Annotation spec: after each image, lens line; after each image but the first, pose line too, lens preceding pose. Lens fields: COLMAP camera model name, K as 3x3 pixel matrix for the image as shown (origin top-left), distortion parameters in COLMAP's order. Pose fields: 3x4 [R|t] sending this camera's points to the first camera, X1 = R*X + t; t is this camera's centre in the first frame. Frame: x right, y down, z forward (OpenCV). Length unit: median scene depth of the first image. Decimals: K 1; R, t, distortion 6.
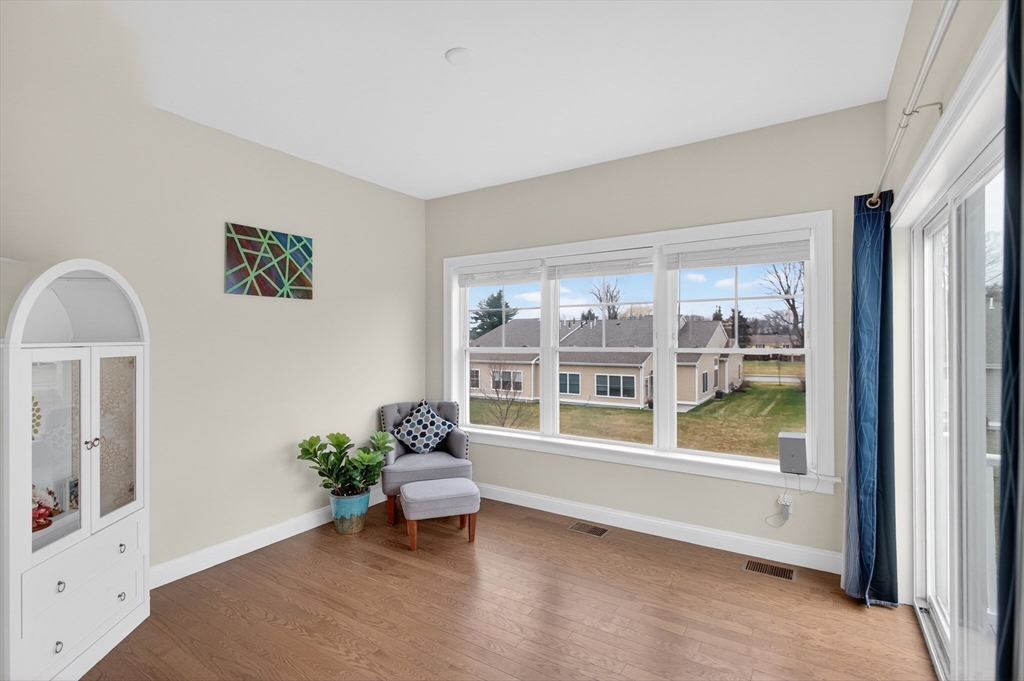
lens RADIAL K [[487.2, 0, 501.6], [0, 487.2, 334.2], [0, 0, 1]] dist [0.005962, -0.004484]
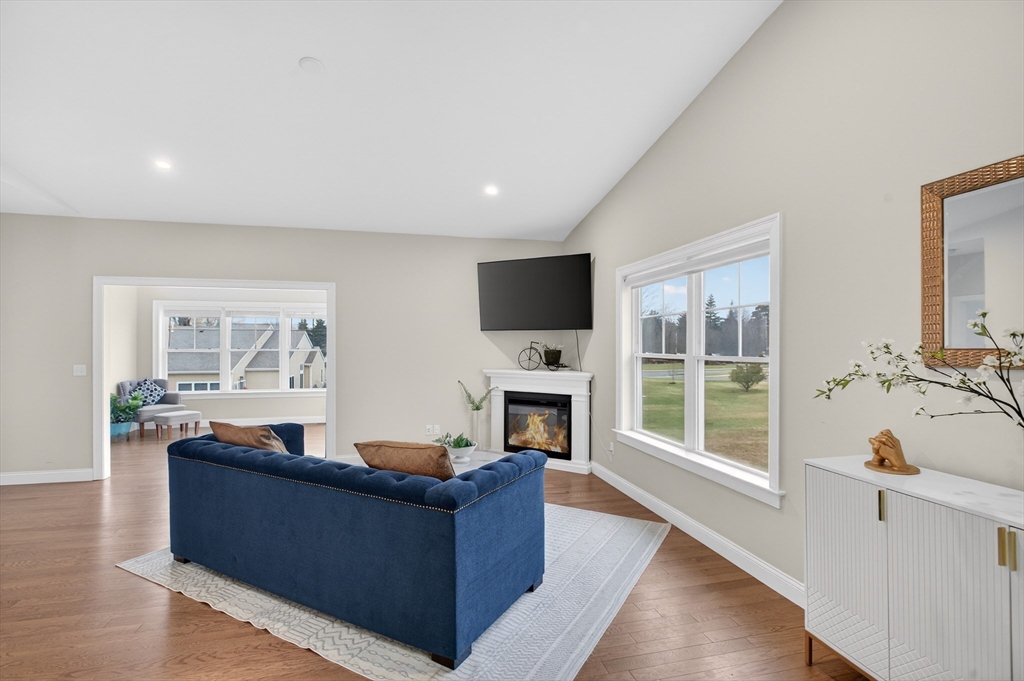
lens RADIAL K [[487.2, 0, 506.3], [0, 487.2, 343.7], [0, 0, 1]] dist [0.005962, -0.004484]
pose [[0.687574, 0.007301, 0.726078, -0.581393], [-0.009381, 0.999955, -0.001172, -0.004686], [-0.726054, -0.006005, 0.687612, -1.283524]]
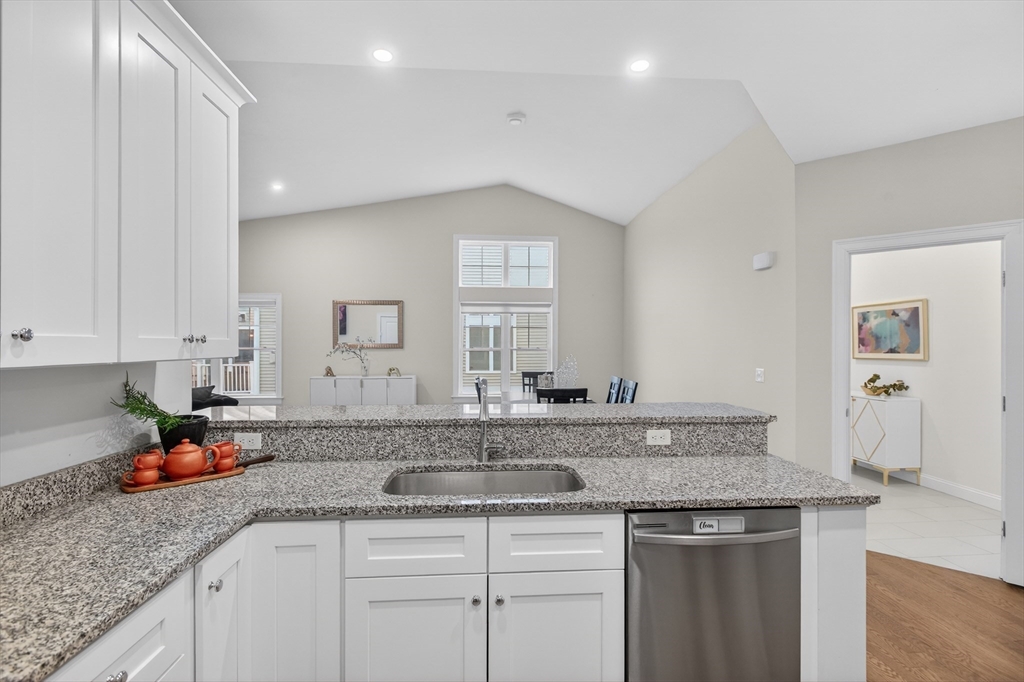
lens RADIAL K [[487.2, 0, 507.0], [0, 487.2, 344.7], [0, 0, 1]] dist [0.005962, -0.004484]
pose [[-0.609635, -0.001177, 0.792681, -1.768940], [-0.007610, 0.999962, -0.004368, 0.002538], [-0.792645, -0.008695, -0.609621, -0.660371]]
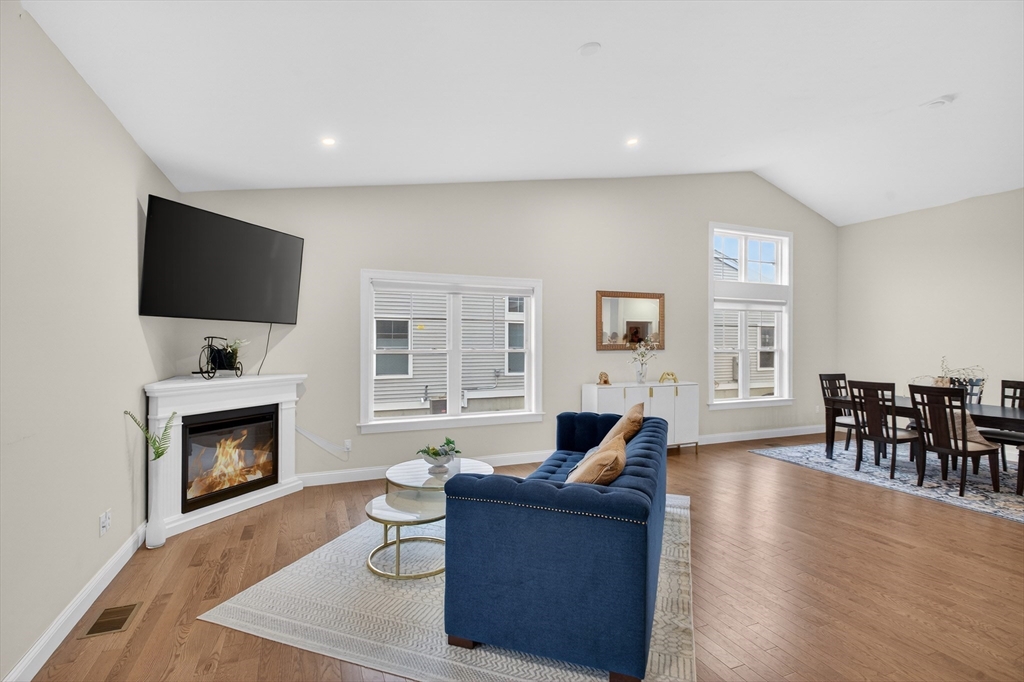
lens RADIAL K [[487.2, 0, 513.1], [0, 487.2, 338.4], [0, 0, 1]] dist [0.005962, -0.004484]
pose [[-0.835055, 0.004974, 0.550144, -0.537875], [-0.004311, 0.999869, -0.015582, 0.002275], [-0.550149, -0.015384, -0.834925, 0.110023]]
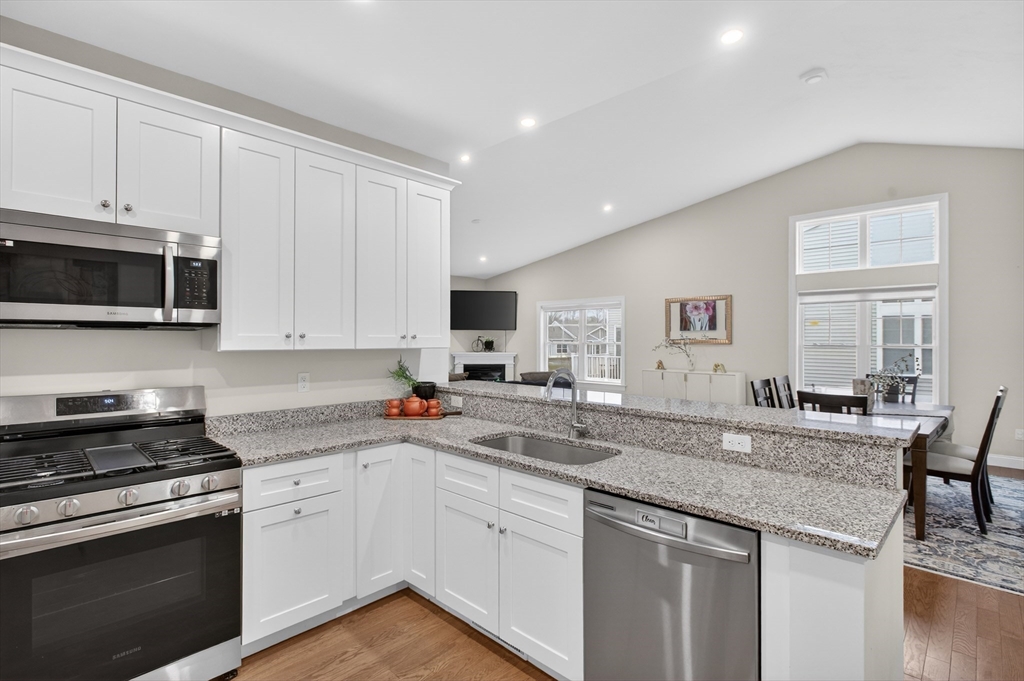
lens RADIAL K [[487.2, 0, 510.1], [0, 487.2, 337.1], [0, 0, 1]] dist [0.005962, -0.004484]
pose [[0.187475, 0.005015, 0.982257, -1.974625], [-0.009321, 0.999951, -0.003327, -0.000809], [-0.982225, -0.008532, 0.187513, -1.005243]]
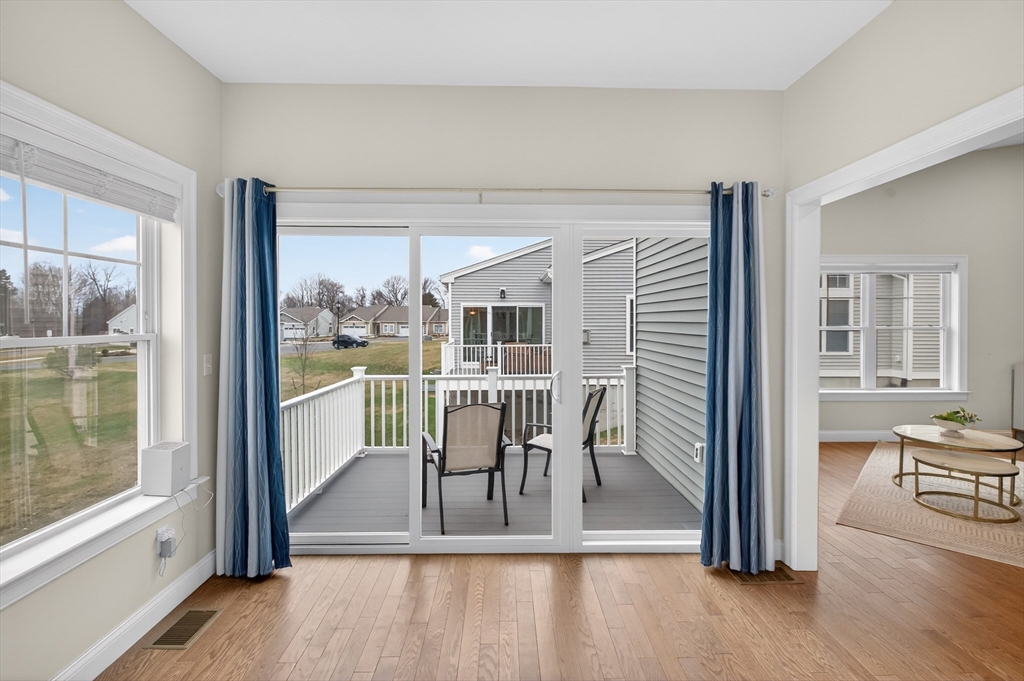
lens RADIAL K [[487.2, 0, 504.9], [0, 487.2, 320.2], [0, 0, 1]] dist [0.005962, -0.004484]
pose [[-0.565741, 0.004398, 0.824571, -0.249754], [-0.004368, 0.999956, -0.008330, 0.009051], [-0.824572, -0.008315, -0.565696, 0.721483]]
